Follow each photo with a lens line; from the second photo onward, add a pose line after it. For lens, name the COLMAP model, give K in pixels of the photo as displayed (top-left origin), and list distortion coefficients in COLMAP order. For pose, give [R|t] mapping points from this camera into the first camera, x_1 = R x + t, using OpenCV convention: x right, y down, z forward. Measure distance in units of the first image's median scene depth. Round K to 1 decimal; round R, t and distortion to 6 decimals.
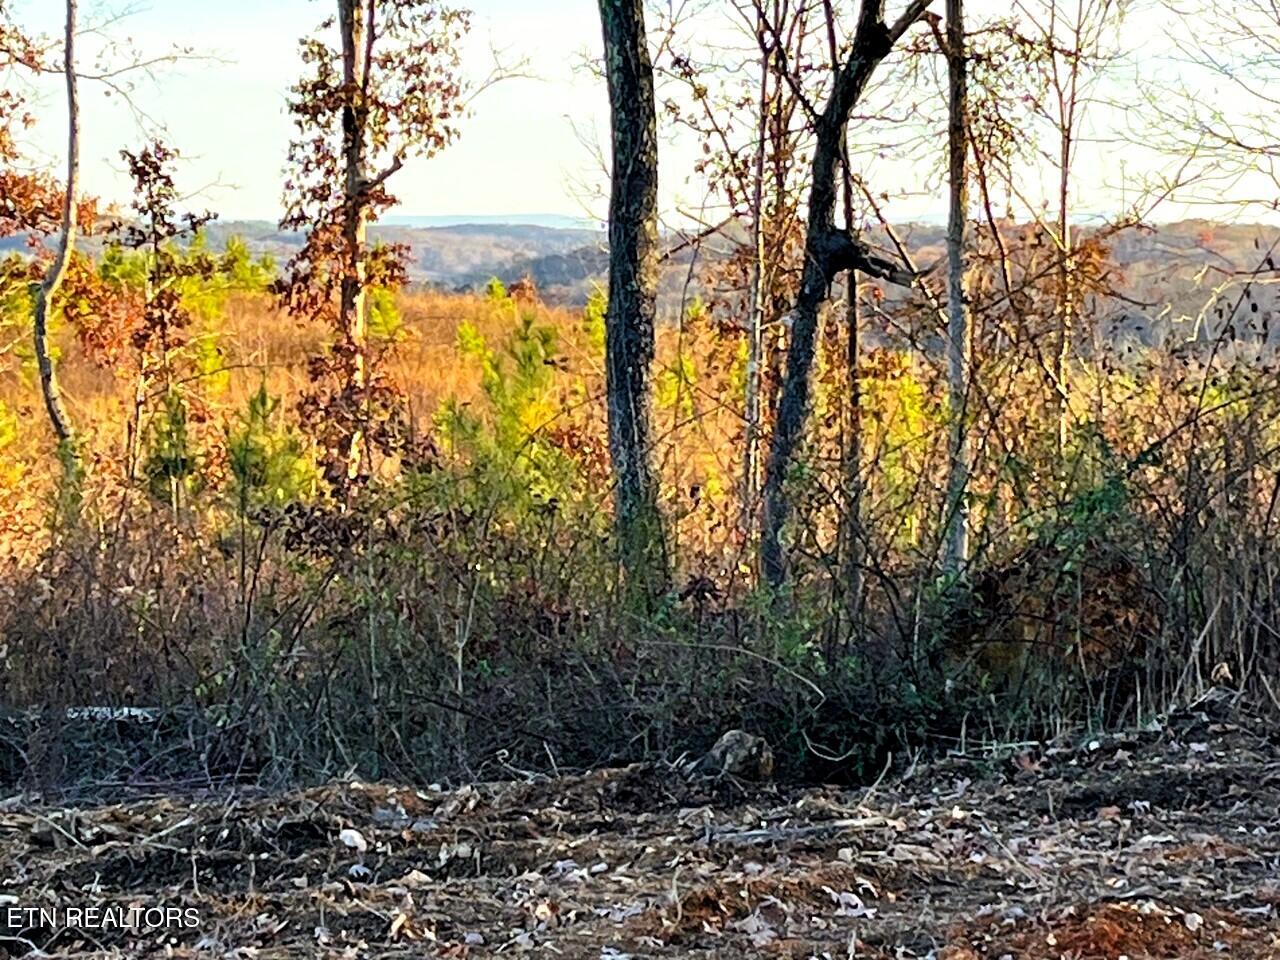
lens RADIAL K [[5017.1, 0, 640.0], [0, 5017.1, 480.0], [0, 0, 1]] dist [0.107983, 2.566468]
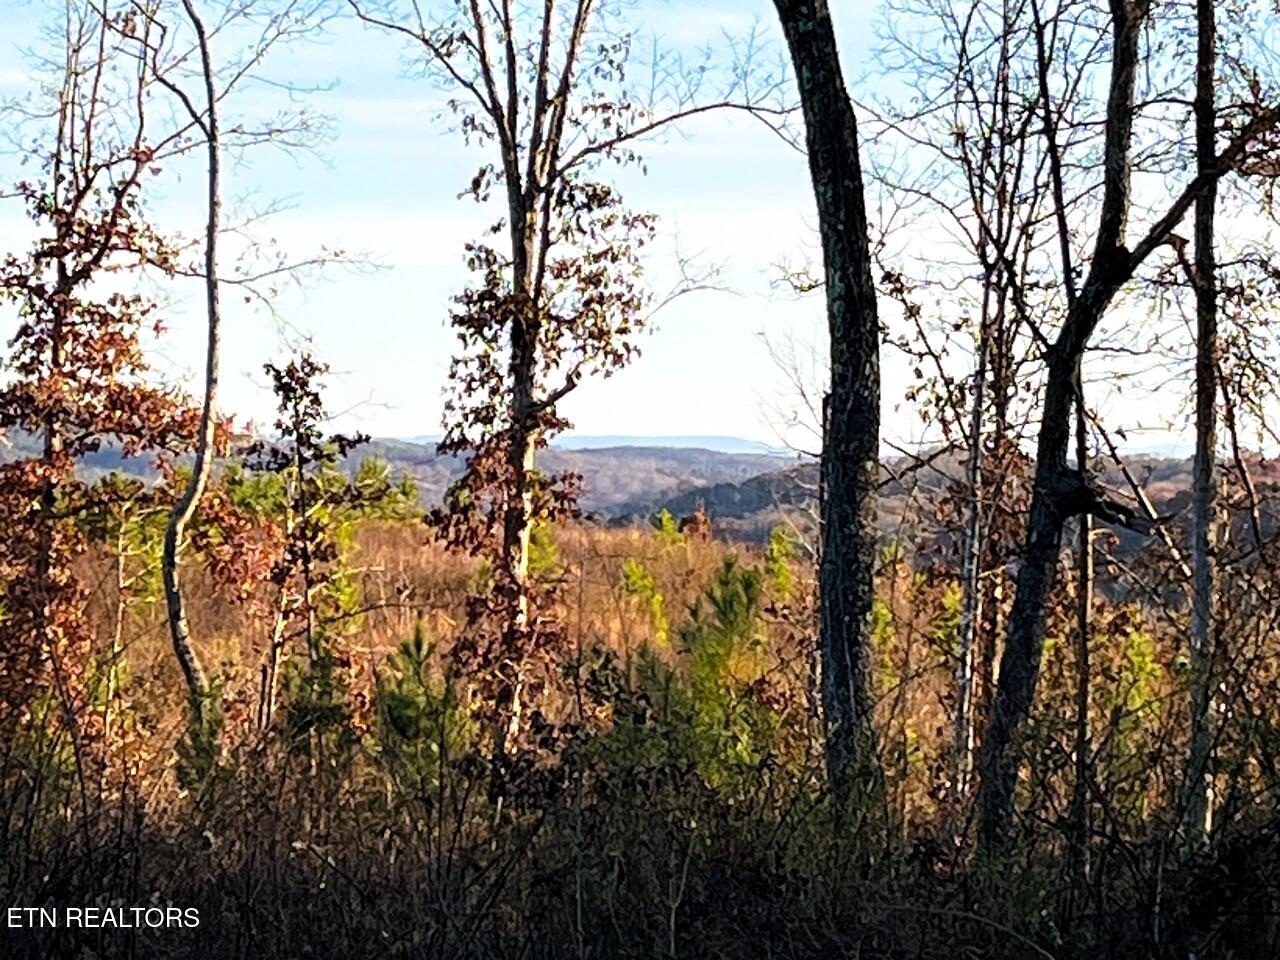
lens RADIAL K [[4176.4, 0, 640.0], [0, 4176.4, 480.0], [0, 0, 1]] dist [0.269808, -1.632024]
pose [[0.997038, 0.017617, -0.074872, 0.020266], [-0.021750, 0.998263, -0.054745, -0.005173], [0.073778, 0.056211, 0.995689, 0.258132]]
